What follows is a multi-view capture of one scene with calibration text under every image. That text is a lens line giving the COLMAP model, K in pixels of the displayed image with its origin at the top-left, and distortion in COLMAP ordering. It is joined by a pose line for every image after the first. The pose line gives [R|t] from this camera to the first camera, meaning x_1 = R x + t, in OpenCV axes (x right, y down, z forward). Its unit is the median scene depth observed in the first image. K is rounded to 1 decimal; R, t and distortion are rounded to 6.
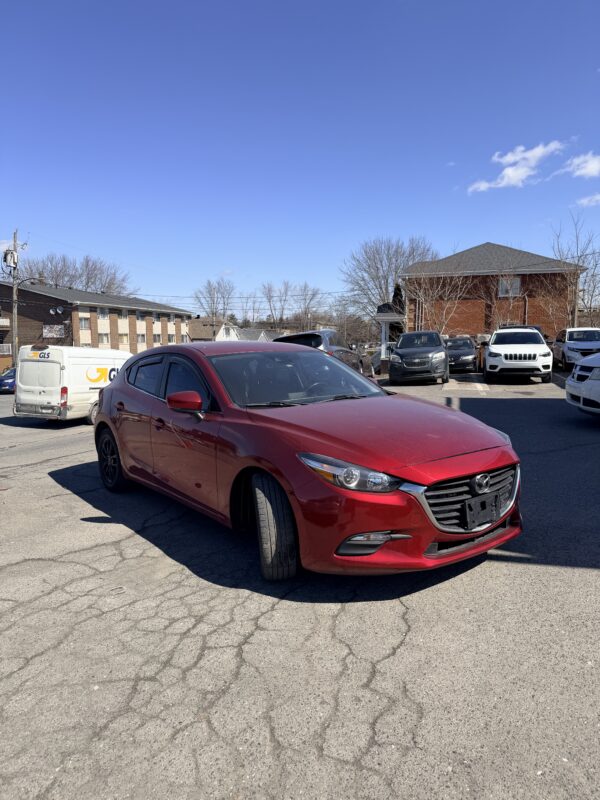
lens RADIAL K [[558.7, 0, 295.8], [0, 558.7, 407.6], [0, 0, 1]] dist [0.042409, -0.051802]
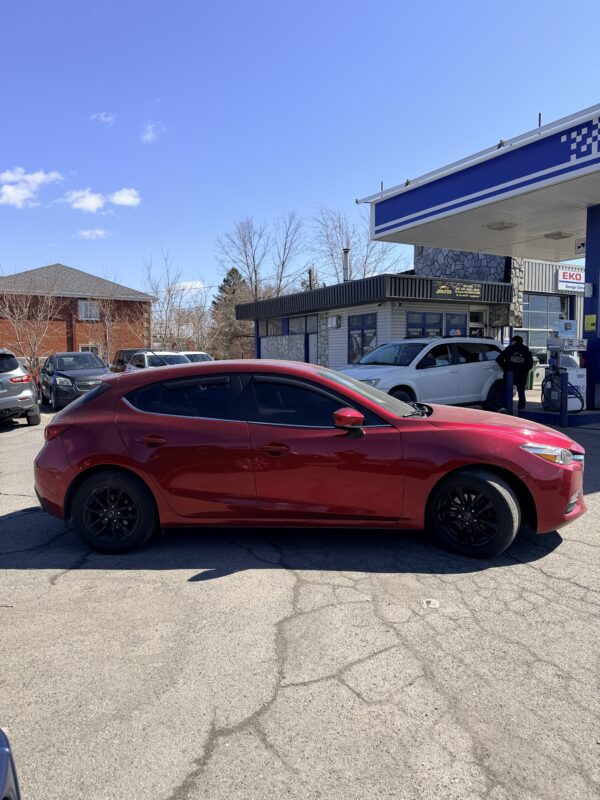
lens RADIAL K [[556.7, 0, 300.0], [0, 556.7, 400.0], [0, 0, 1]] dist [0.041309, -0.056123]
pose [[0.681258, -0.052638, 0.730148, -0.113004], [0.091065, 0.995758, -0.013181, -0.004524], [-0.726357, 0.075471, 0.683162, 0.043034]]
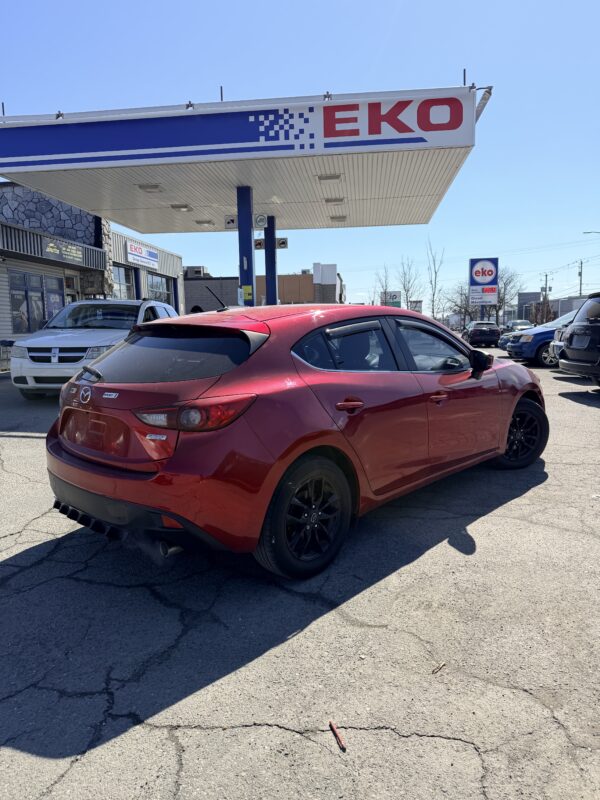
lens RADIAL K [[556.7, 0, 300.0], [0, 556.7, 400.0], [0, 0, 1]] dist [0.041309, -0.056123]
pose [[-0.161253, -0.116209, 0.980047, -0.133233], [0.136909, 0.980807, 0.138826, -0.014563], [-0.977371, 0.156564, -0.142248, 0.169895]]
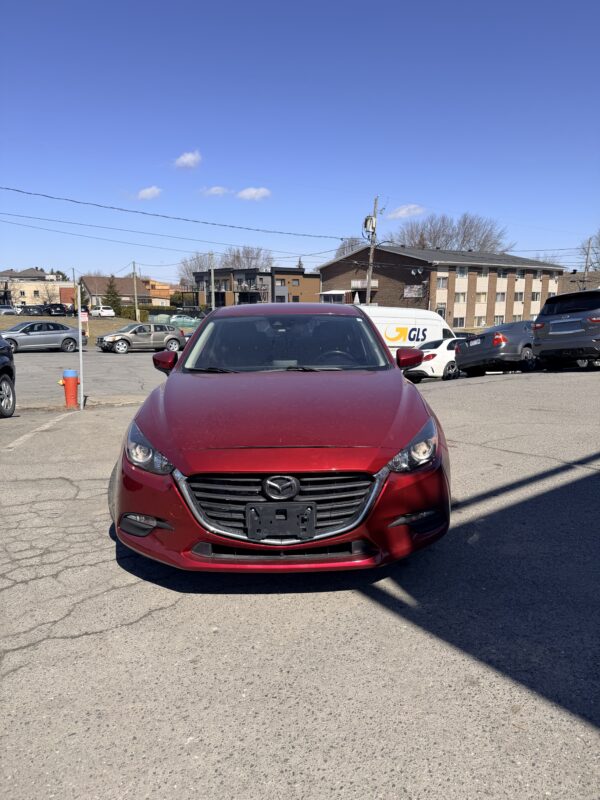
lens RADIAL K [[558.7, 0, 295.8], [0, 558.7, 407.6], [0, 0, 1]] dist [0.042409, -0.051802]
pose [[0.791634, 0.114819, -0.600110, 0.072778], [-0.071749, 0.992858, 0.095316, -0.004623], [0.606768, -0.032398, 0.794219, 0.035631]]
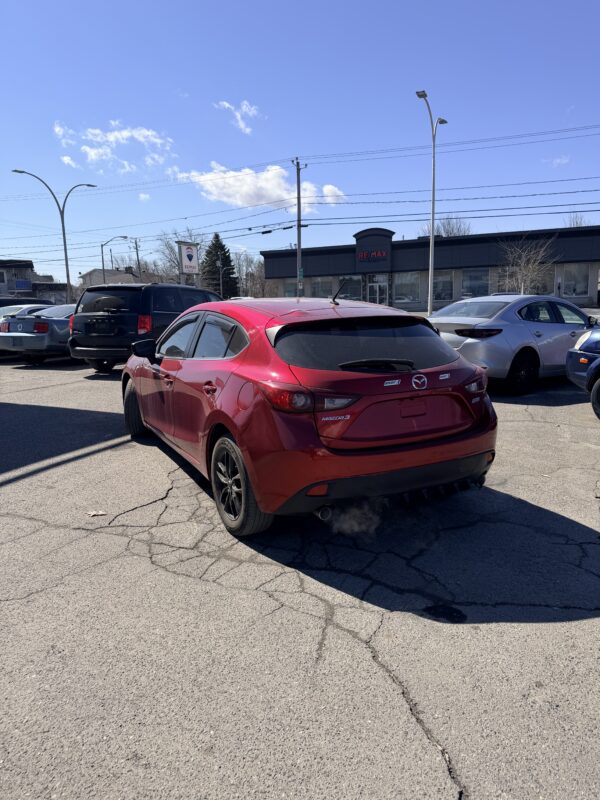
lens RADIAL K [[553.6, 0, 300.0], [0, 553.6, 400.0], [0, 0, 1]] dist [0.110568, -0.199238]
pose [[-0.986733, 0.006594, 0.162220, -0.042585], [0.054137, 0.955354, 0.290461, -0.032646], [-0.153062, 0.295389, -0.943036, 0.277903]]
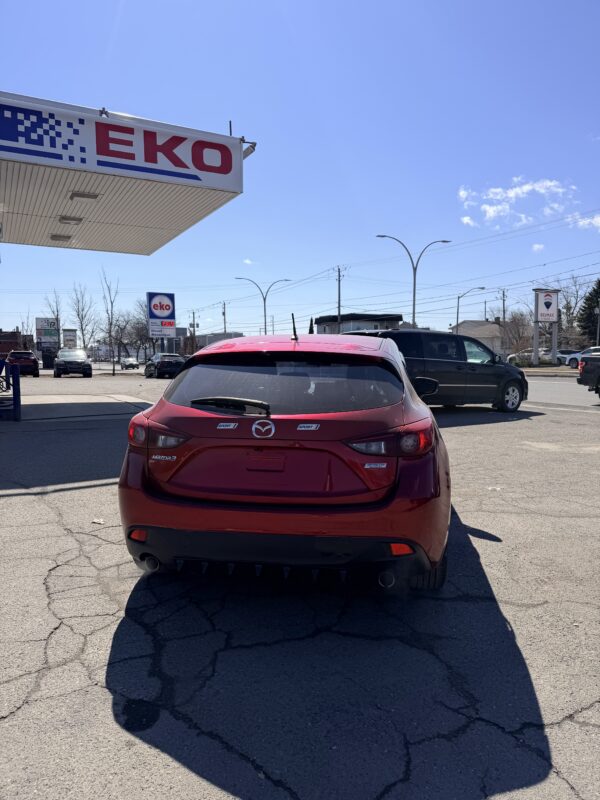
lens RADIAL K [[558.7, 0, 295.8], [0, 558.7, 407.6], [0, 0, 1]] dist [0.042409, -0.051802]
pose [[-0.692916, -0.055772, 0.718858, -0.102535], [0.095320, 0.981167, 0.168004, -0.022833], [-0.714690, 0.184935, -0.674550, 0.234686]]
